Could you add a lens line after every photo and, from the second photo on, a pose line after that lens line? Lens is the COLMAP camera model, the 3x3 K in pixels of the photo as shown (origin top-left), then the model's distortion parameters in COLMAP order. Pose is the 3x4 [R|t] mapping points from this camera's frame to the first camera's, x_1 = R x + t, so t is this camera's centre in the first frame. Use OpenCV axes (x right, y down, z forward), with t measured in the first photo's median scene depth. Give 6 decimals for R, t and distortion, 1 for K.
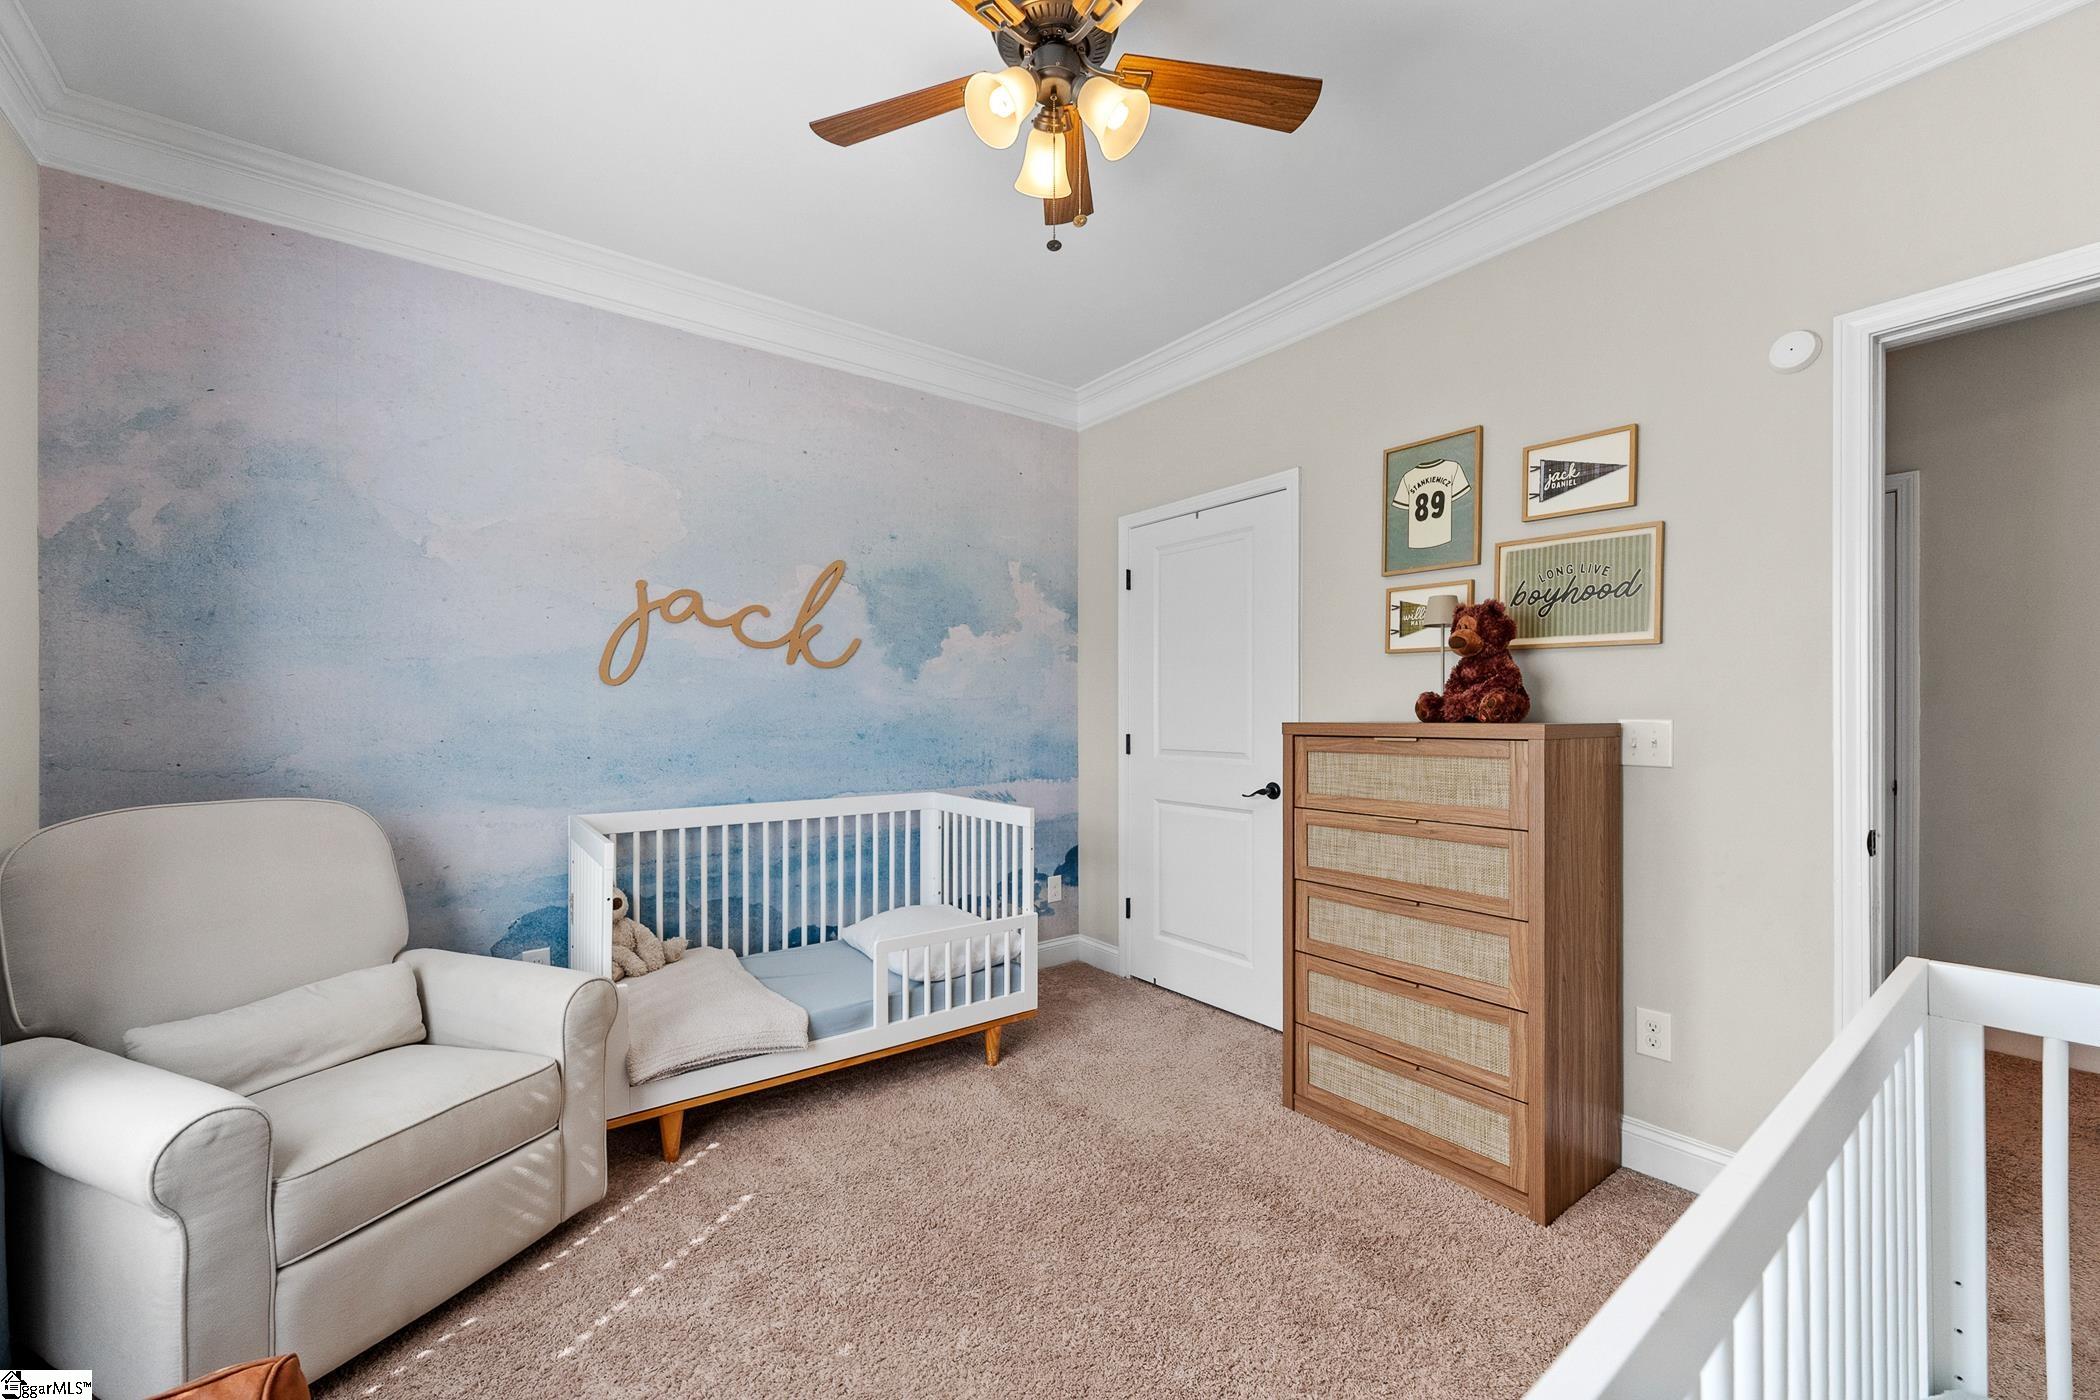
lens RADIAL K [[867.0, 0, 1050.0], [0, 867.0, 700.0], [0, 0, 1]] dist [-0.000116, 0.000156]
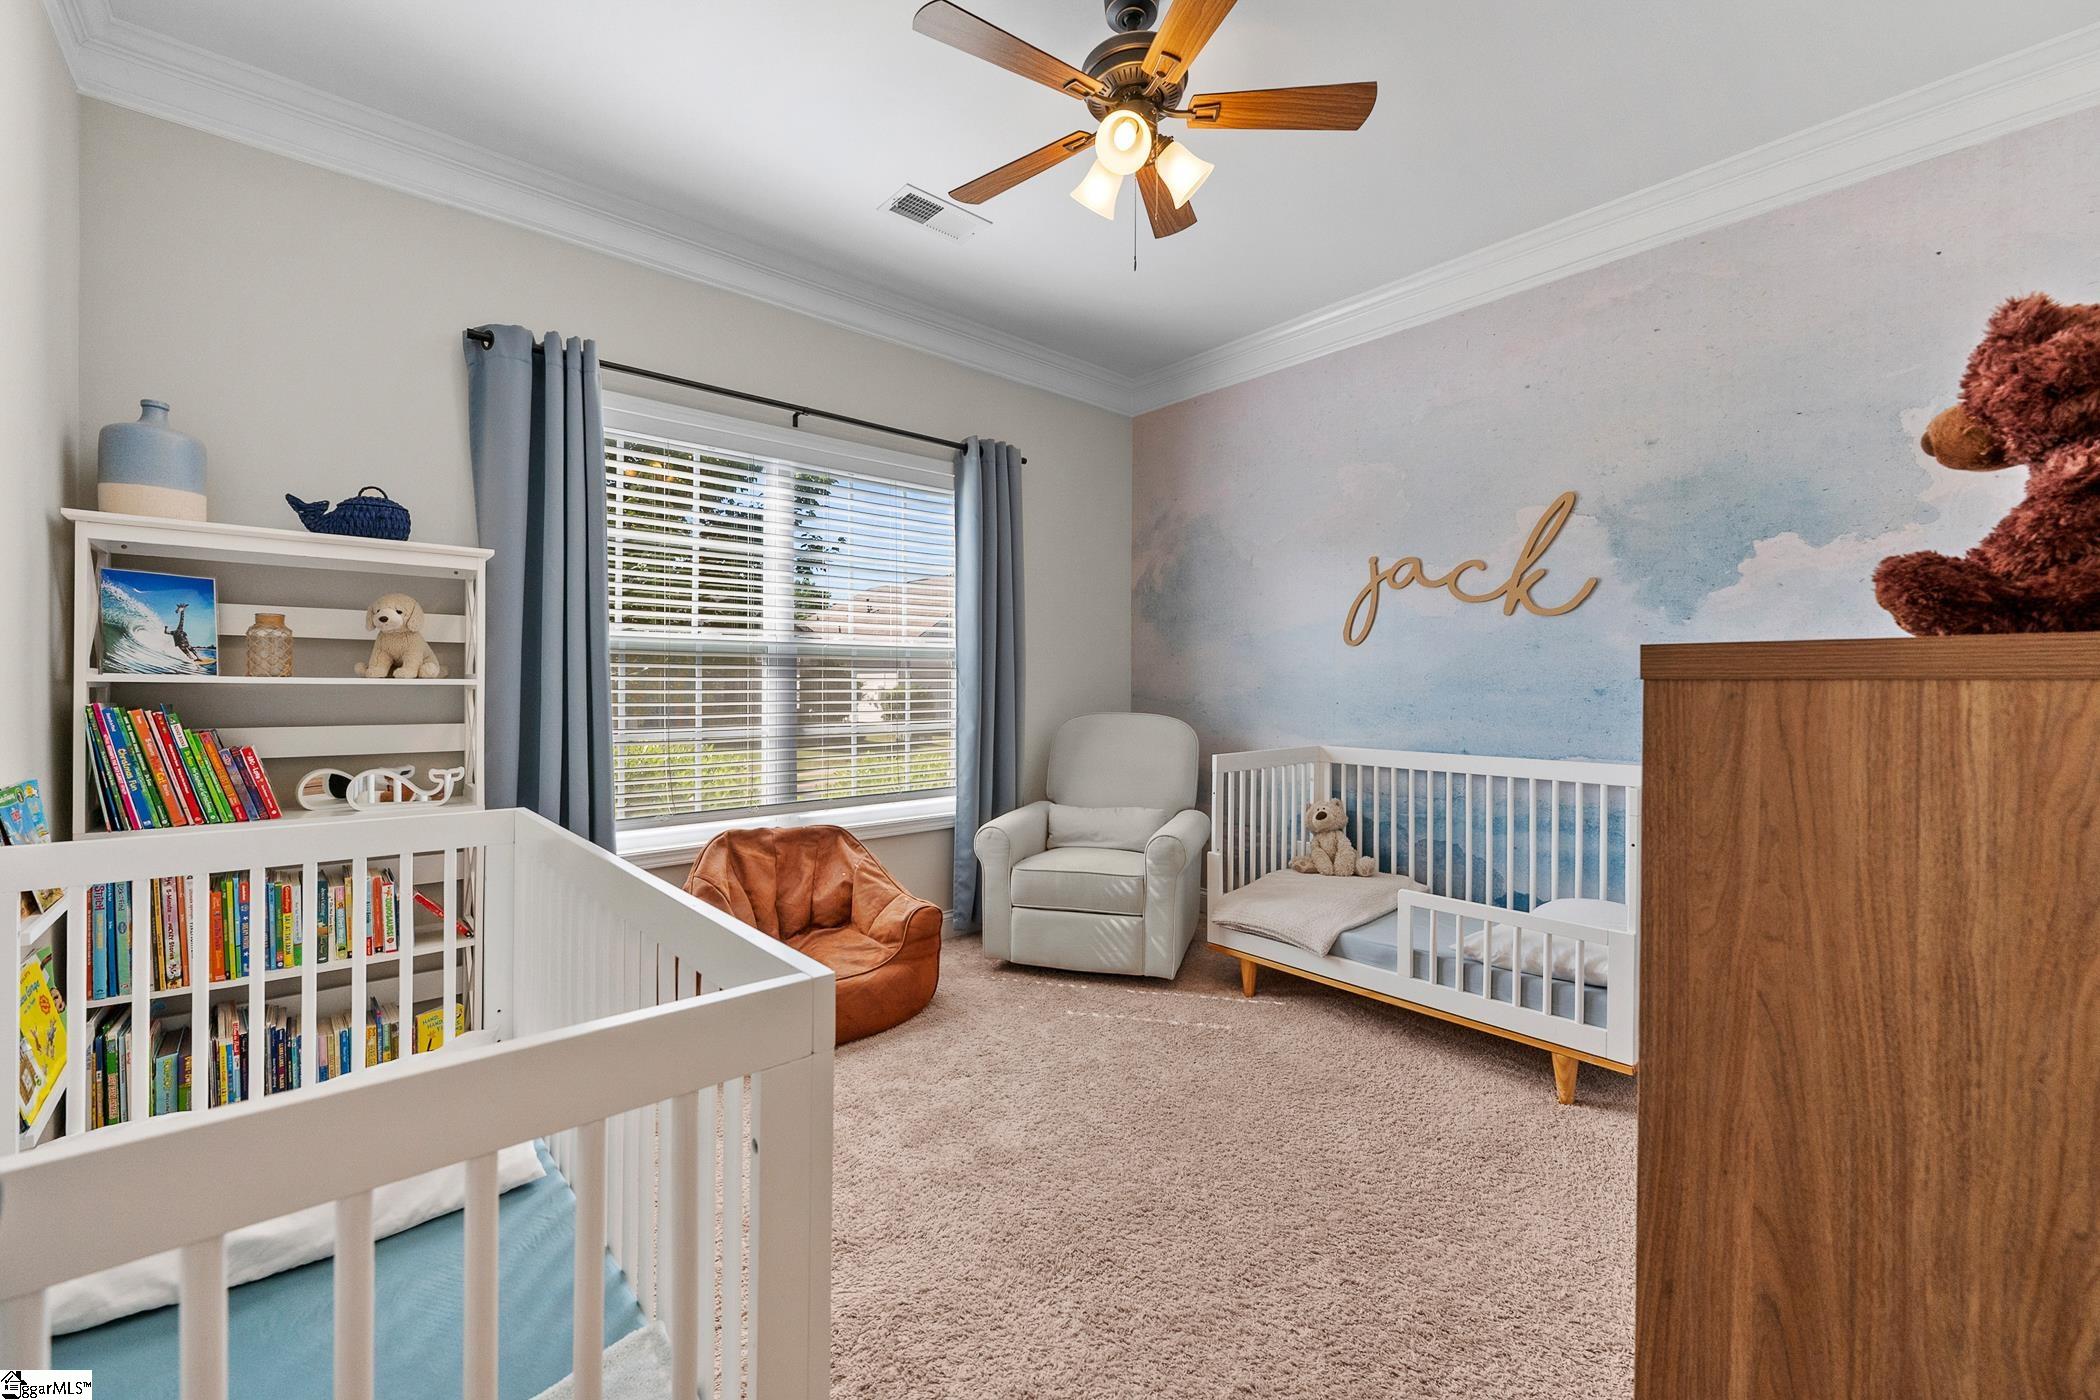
lens RADIAL K [[836.9, 0, 1046.0], [0, 836.9, 691.0], [0, 0, 1]] dist [0.000582, 0.000100]
pose [[0.054256, 0.003928, -0.998519, 0.642346], [0.002736, 0.999988, 0.004082, 0.040074], [0.998523, -0.002954, 0.054245, 0.471186]]
